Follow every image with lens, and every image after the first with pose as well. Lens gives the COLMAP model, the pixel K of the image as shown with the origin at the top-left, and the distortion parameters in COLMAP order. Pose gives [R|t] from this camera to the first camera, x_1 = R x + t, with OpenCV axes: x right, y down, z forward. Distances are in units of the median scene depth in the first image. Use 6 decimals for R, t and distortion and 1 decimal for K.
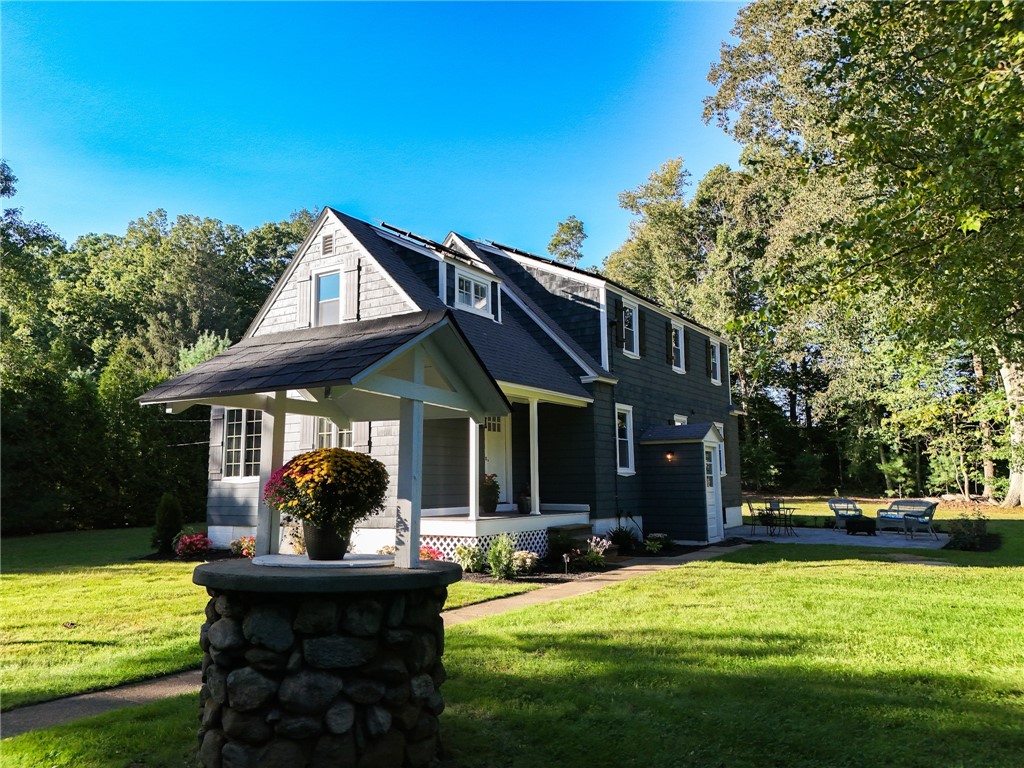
lens RADIAL K [[758.7, 0, 513.4], [0, 758.7, 379.6], [0, 0, 1]] dist [0.096126, -0.092395]
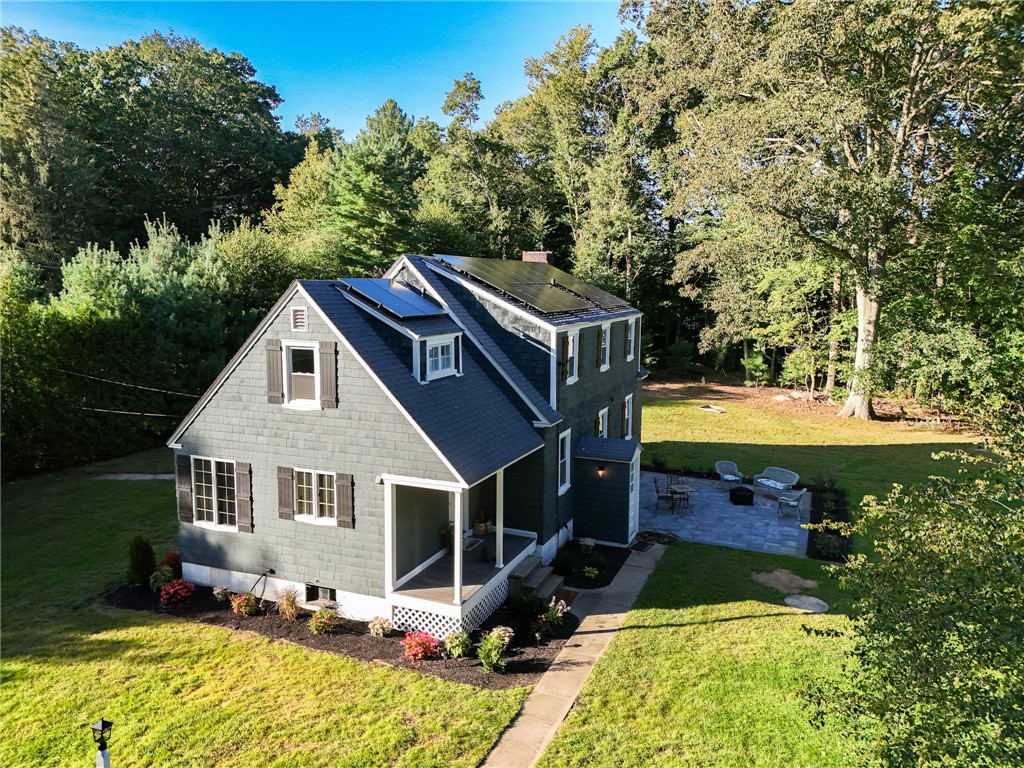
lens RADIAL K [[758.7, 0, 513.4], [0, 758.7, 379.6], [0, 0, 1]] dist [0.096126, -0.092395]
pose [[0.983950, -0.006556, 0.178324, -0.066973], [-0.041332, 0.963775, 0.263494, -0.173686], [-0.173592, -0.266635, 0.948036, -0.010200]]
